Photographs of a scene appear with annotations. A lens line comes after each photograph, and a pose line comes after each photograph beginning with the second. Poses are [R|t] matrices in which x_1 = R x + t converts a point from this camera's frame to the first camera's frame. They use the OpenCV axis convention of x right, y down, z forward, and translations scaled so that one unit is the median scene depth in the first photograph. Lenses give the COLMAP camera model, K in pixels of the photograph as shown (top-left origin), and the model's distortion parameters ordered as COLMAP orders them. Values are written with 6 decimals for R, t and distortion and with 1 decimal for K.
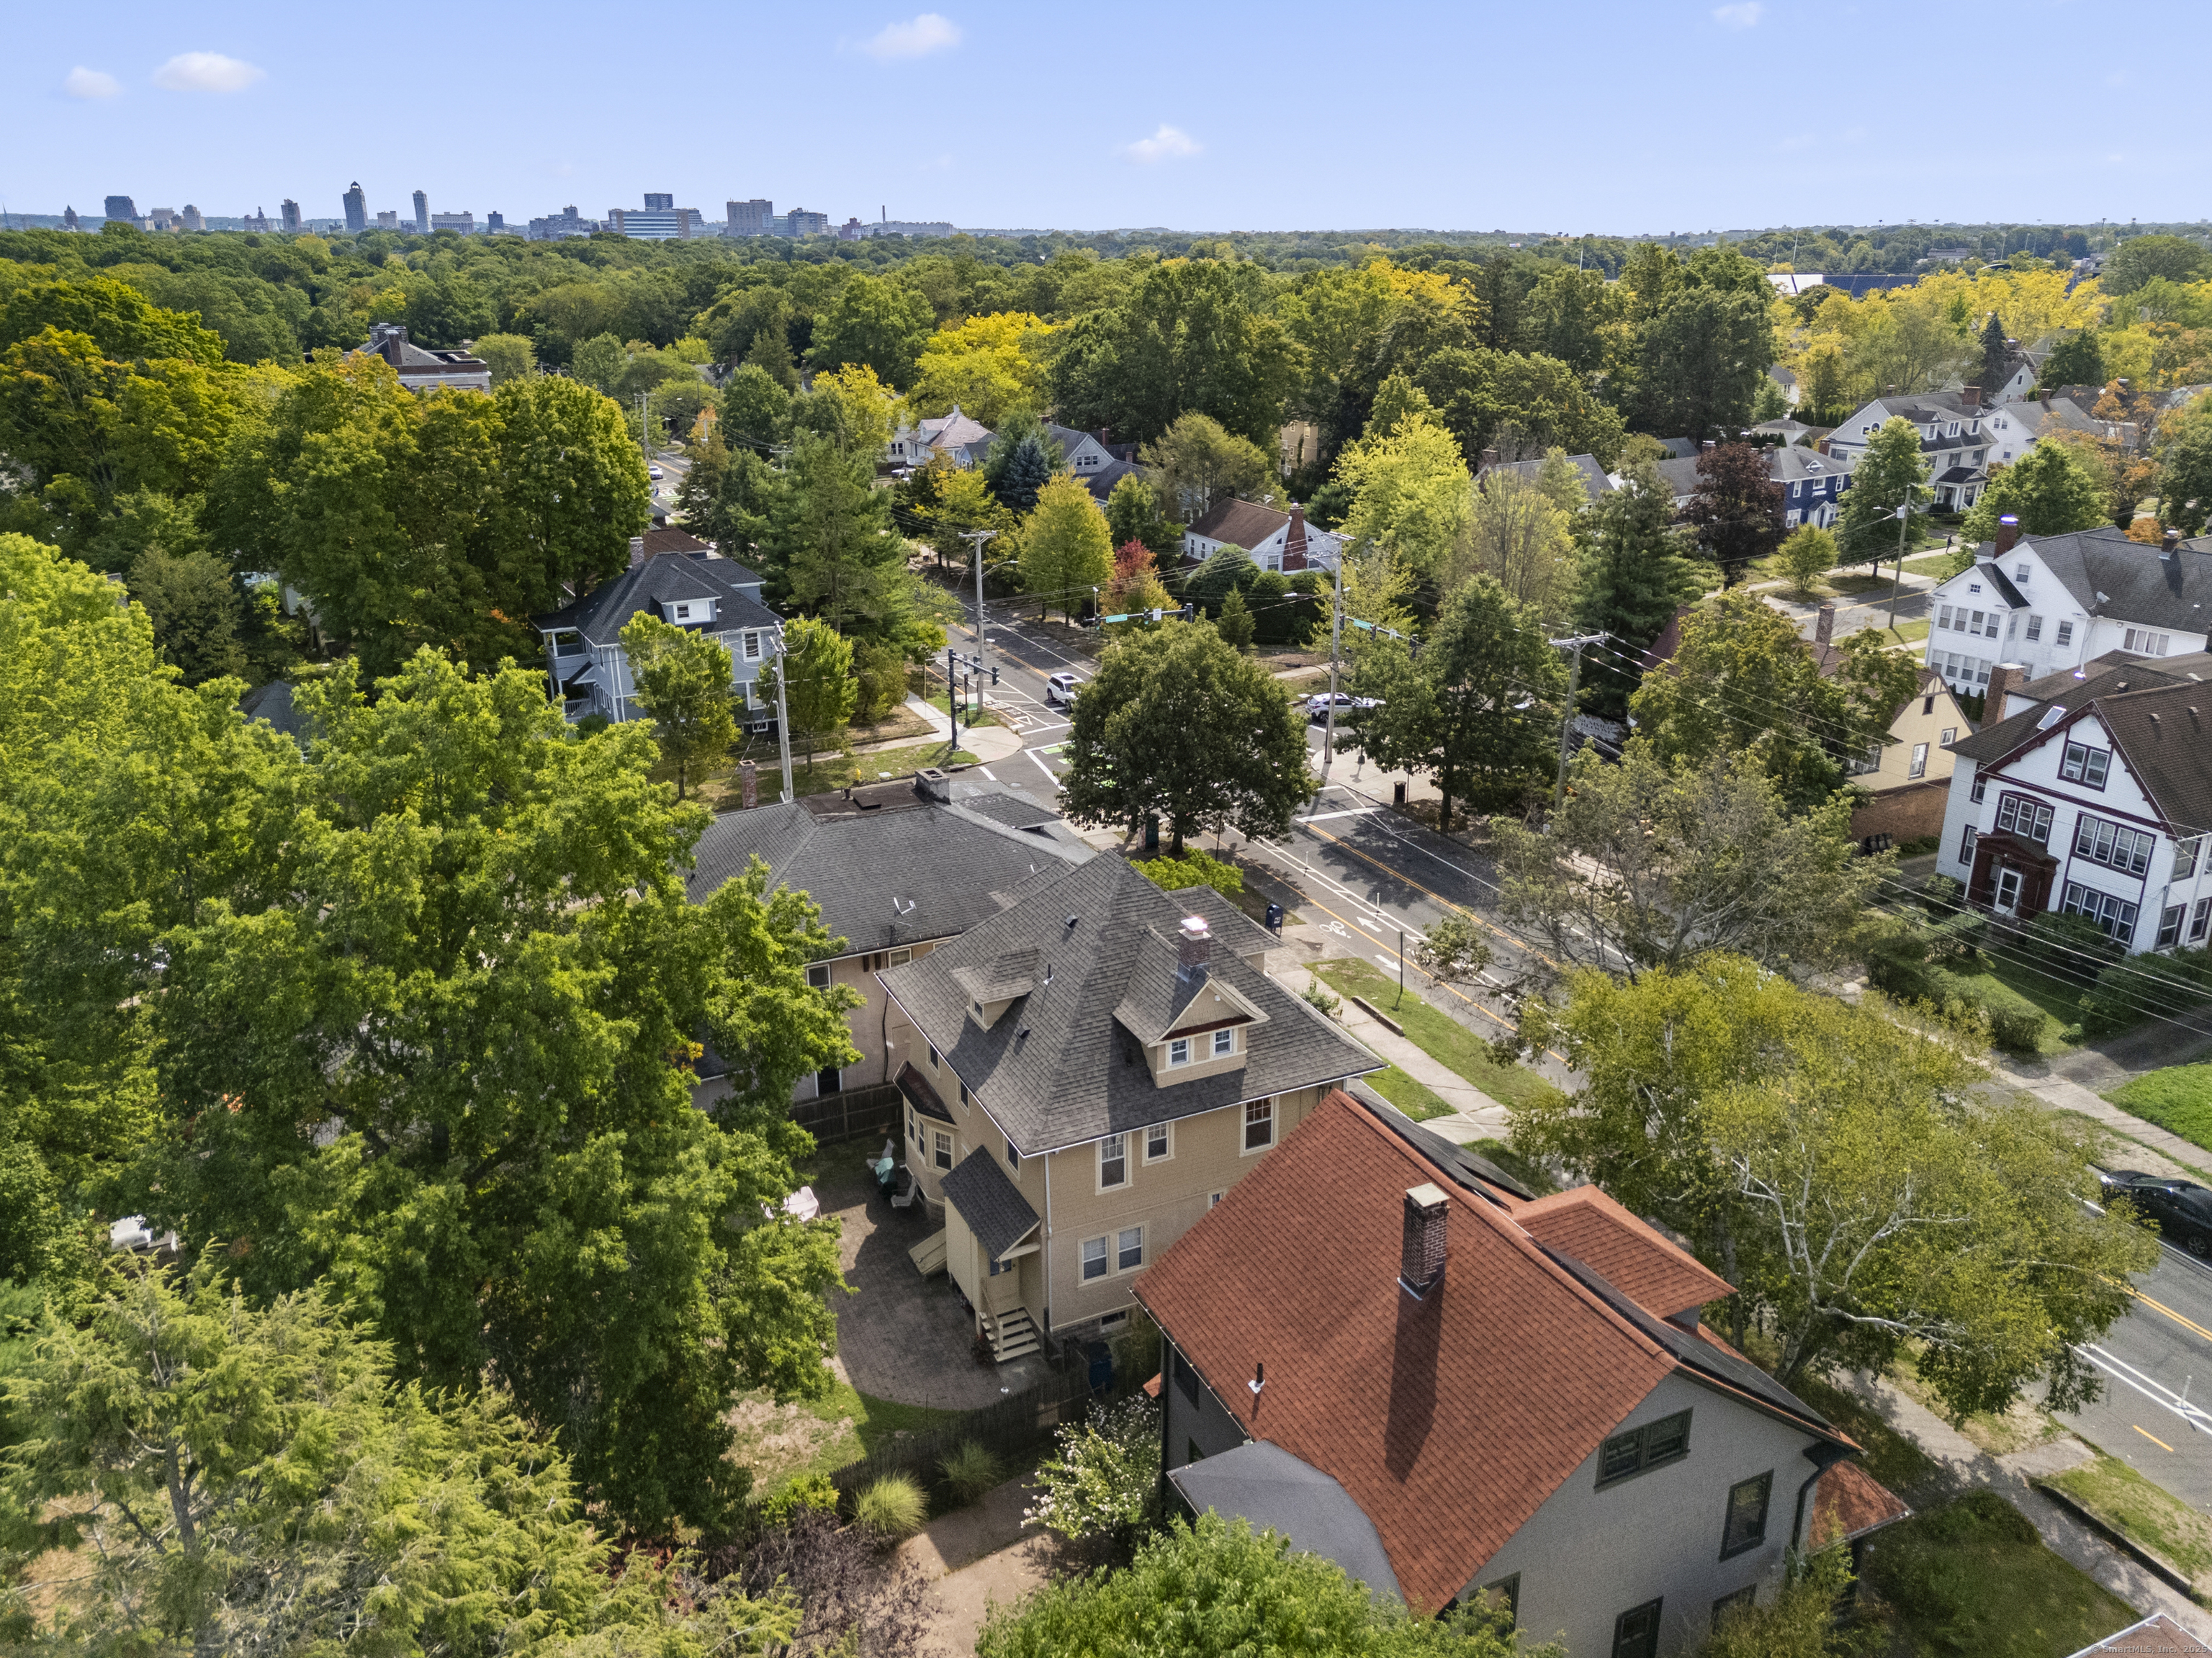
lens RADIAL K [[1668.6, 0, 1106.0], [0, 1668.6, 829.0], [0, 0, 1]] dist [0.008895, 0.001064]
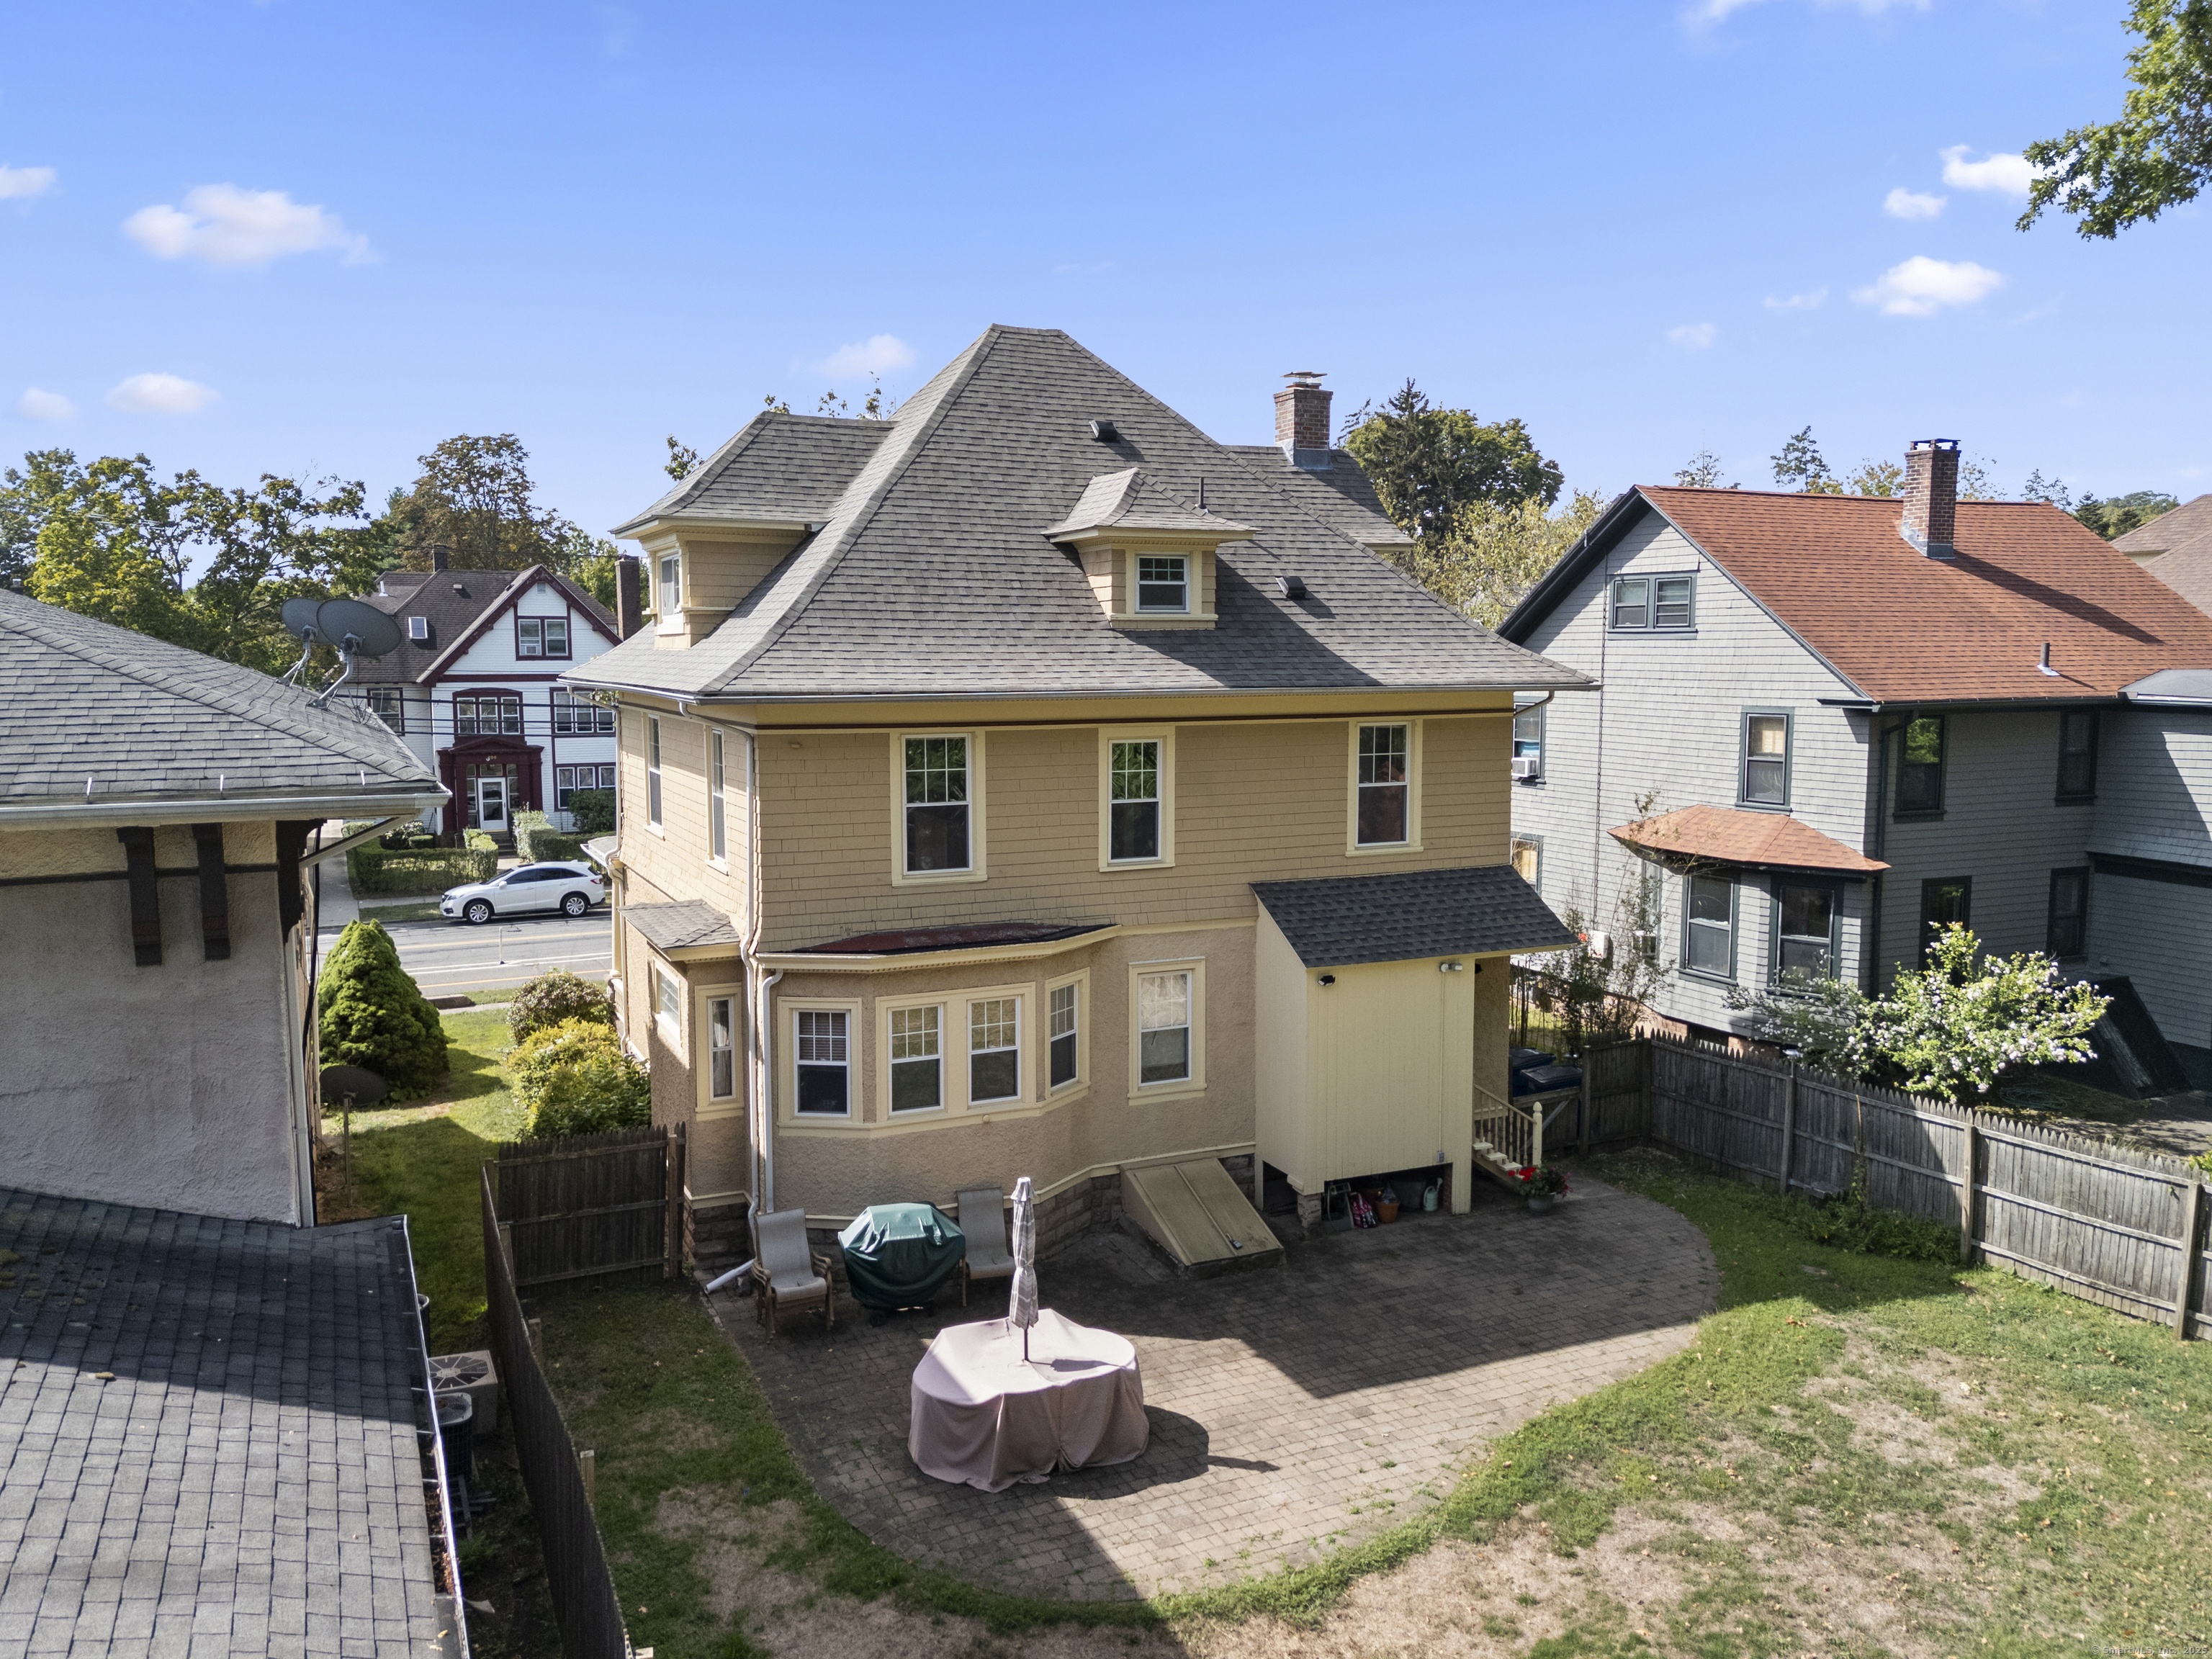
lens RADIAL K [[1668.7, 0, 1106.0], [0, 1668.7, 829.5], [0, 0, 1]] dist [0.008895, 0.001064]
pose [[-0.012362, -0.101060, 0.994803, -0.363826], [0.338052, 0.935877, 0.099275, 0.075757], [-0.941046, 0.337523, 0.022595, 0.705382]]
